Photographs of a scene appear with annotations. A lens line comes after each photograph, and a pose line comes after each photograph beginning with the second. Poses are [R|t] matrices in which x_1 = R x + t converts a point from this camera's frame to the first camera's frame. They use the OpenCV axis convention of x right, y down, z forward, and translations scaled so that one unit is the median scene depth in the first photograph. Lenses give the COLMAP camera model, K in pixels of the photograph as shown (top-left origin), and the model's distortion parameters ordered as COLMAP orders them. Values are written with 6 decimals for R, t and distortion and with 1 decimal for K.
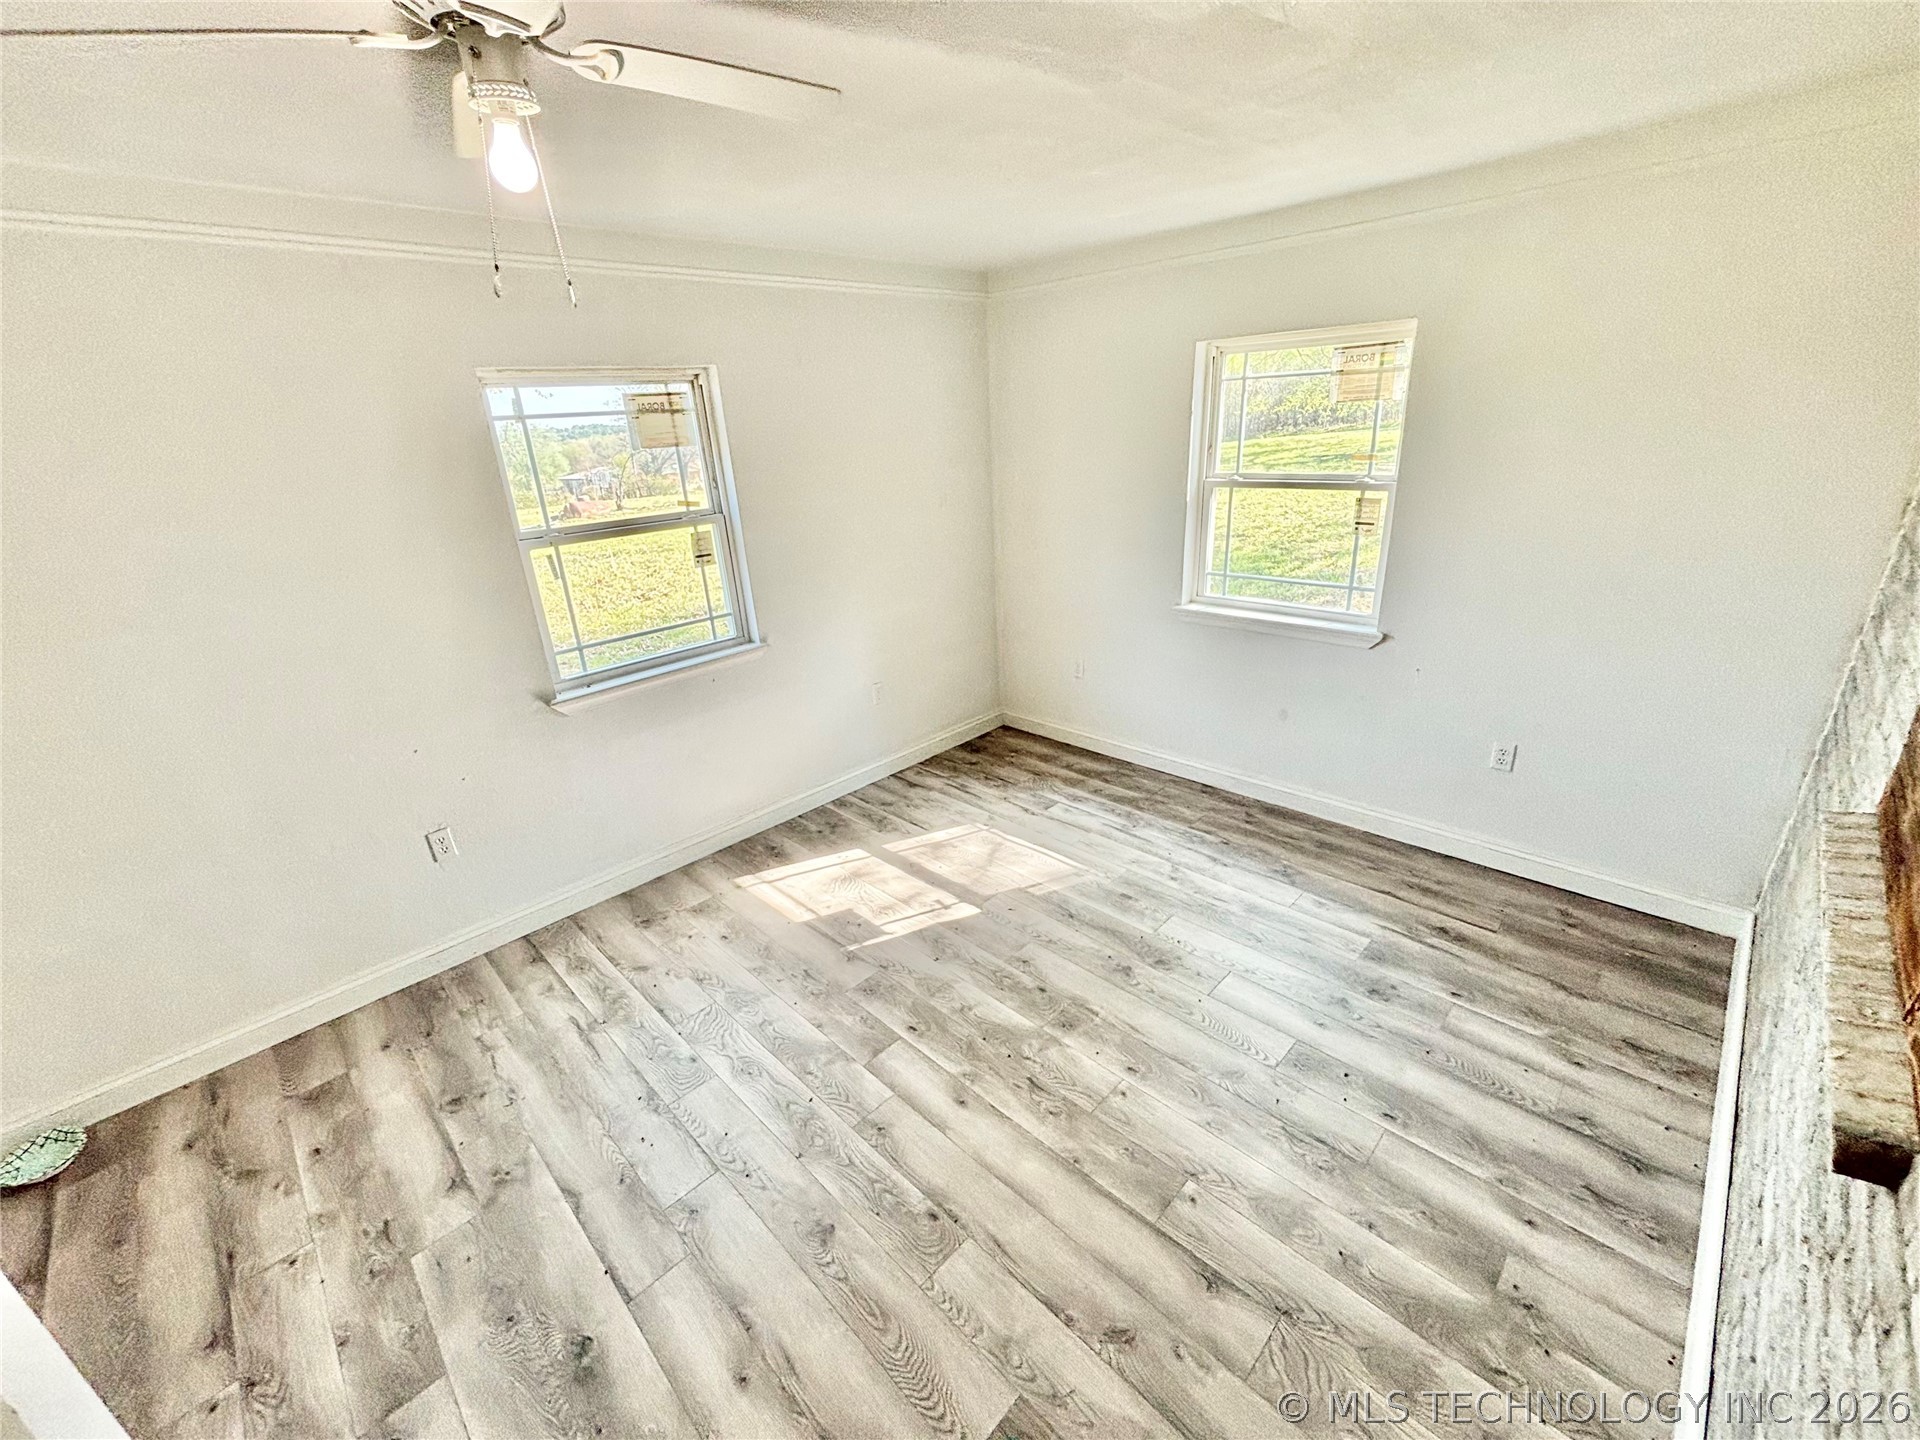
lens RADIAL K [[777.4, 0, 958.8], [0, 777.4, 710.7], [0, 0, 1]] dist [0.001358, 0.000830]
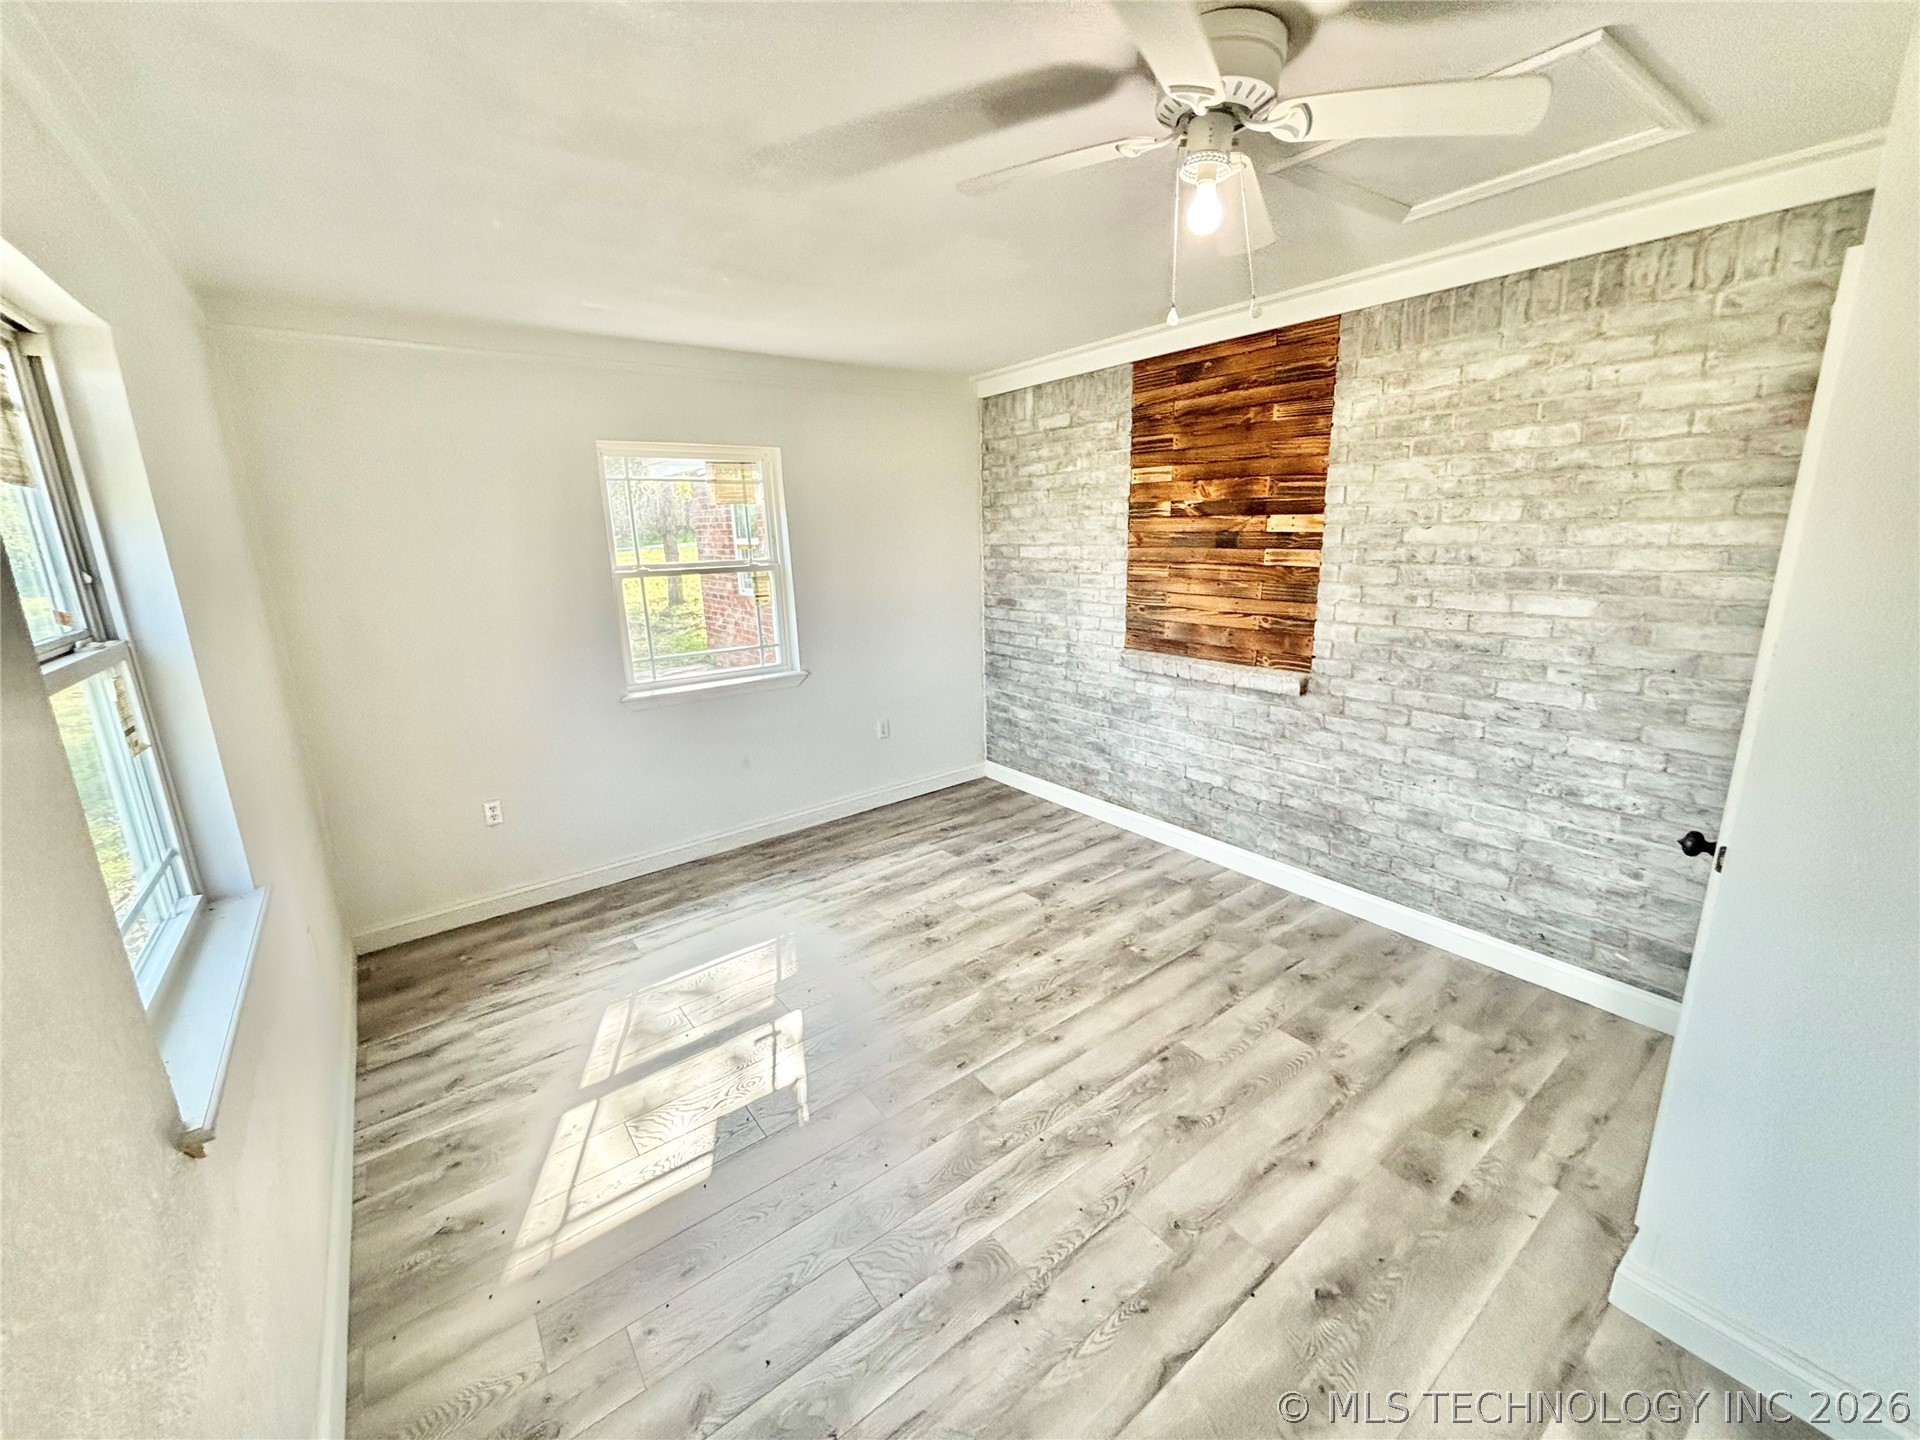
lens RADIAL K [[779.4, 0, 956.9], [0, 779.4, 711.5], [0, 0, 1]] dist [-0.021841, 0.010062]
pose [[0.144670, -0.183377, 0.972339, -0.895085], [0.377441, 0.918602, 0.117085, -0.111842], [-0.914663, 0.350062, 0.202109, 0.628825]]
